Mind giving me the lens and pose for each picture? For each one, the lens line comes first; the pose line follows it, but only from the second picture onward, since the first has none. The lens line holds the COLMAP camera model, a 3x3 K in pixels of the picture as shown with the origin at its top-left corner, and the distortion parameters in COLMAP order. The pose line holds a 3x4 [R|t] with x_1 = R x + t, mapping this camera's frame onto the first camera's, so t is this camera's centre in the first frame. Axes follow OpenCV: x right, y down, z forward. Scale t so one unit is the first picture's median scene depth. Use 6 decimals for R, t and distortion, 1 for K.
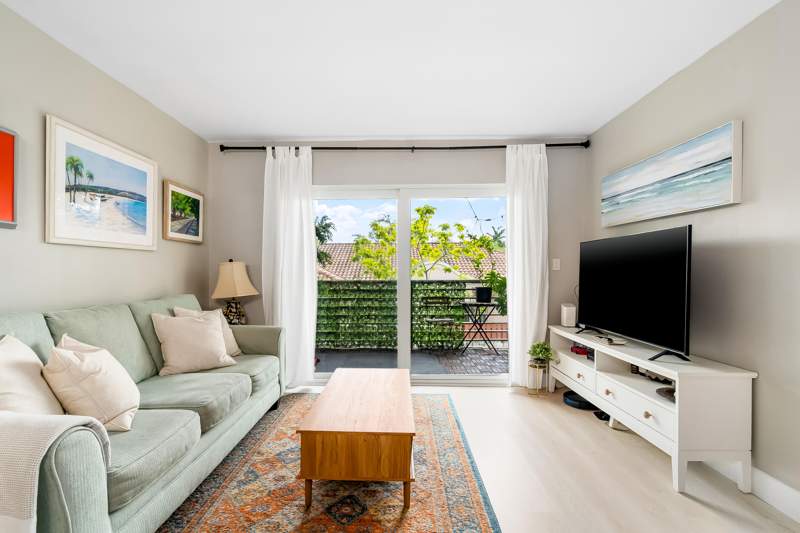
lens RADIAL K [[366.7, 0, 385.5], [0, 366.7, 271.6], [0, 0, 1]] dist [-0.001427, 0.000534]
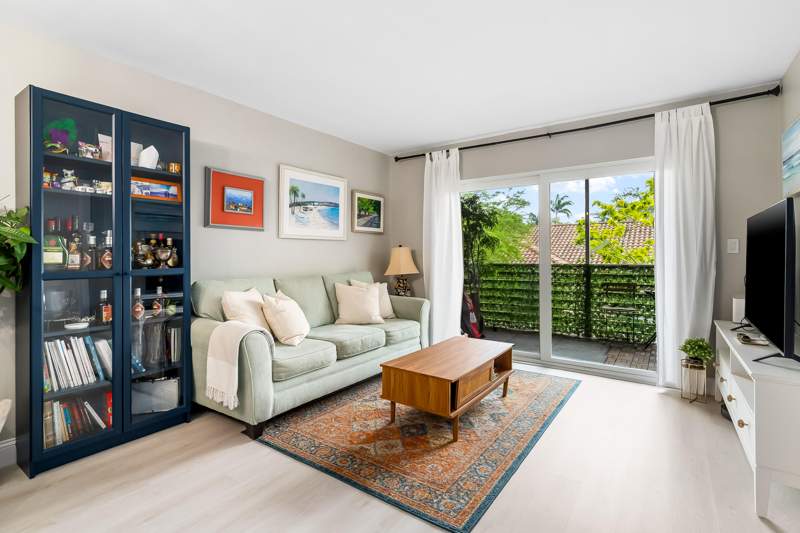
lens RADIAL K [[377.6, 0, 402.4], [0, 377.6, 248.9], [0, 0, 1]] dist [-0.002039, 0.000260]
pose [[0.834593, -0.007522, -0.550816, 0.330792], [-0.001186, 0.999880, -0.015452, -0.000262], [0.550866, 0.013549, 0.834484, -0.103034]]
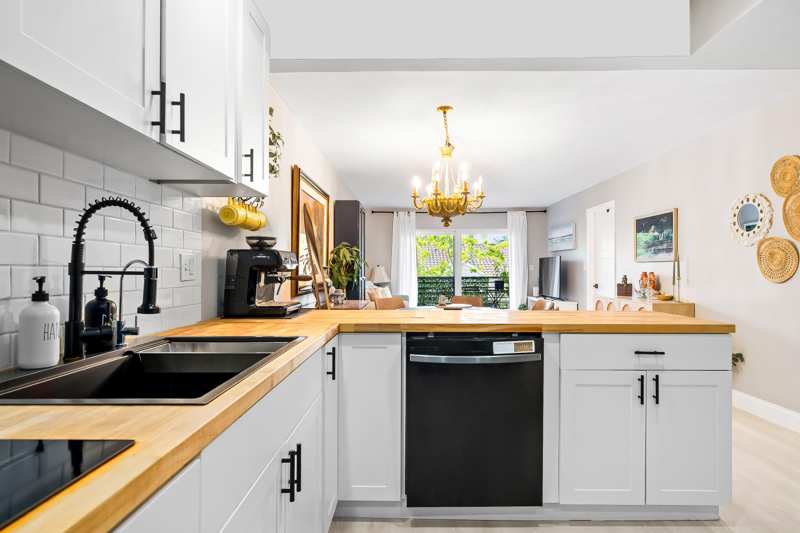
lens RADIAL K [[426.3, 0, 400.5], [0, 426.3, 261.5], [0, 0, 1]] dist [0.000201, 0.000278]
pose [[0.999961, -0.000081, 0.008873, -0.317726], [0.000306, 0.999679, -0.025336, 0.006457], [-0.008868, 0.025338, 0.999640, -1.486281]]
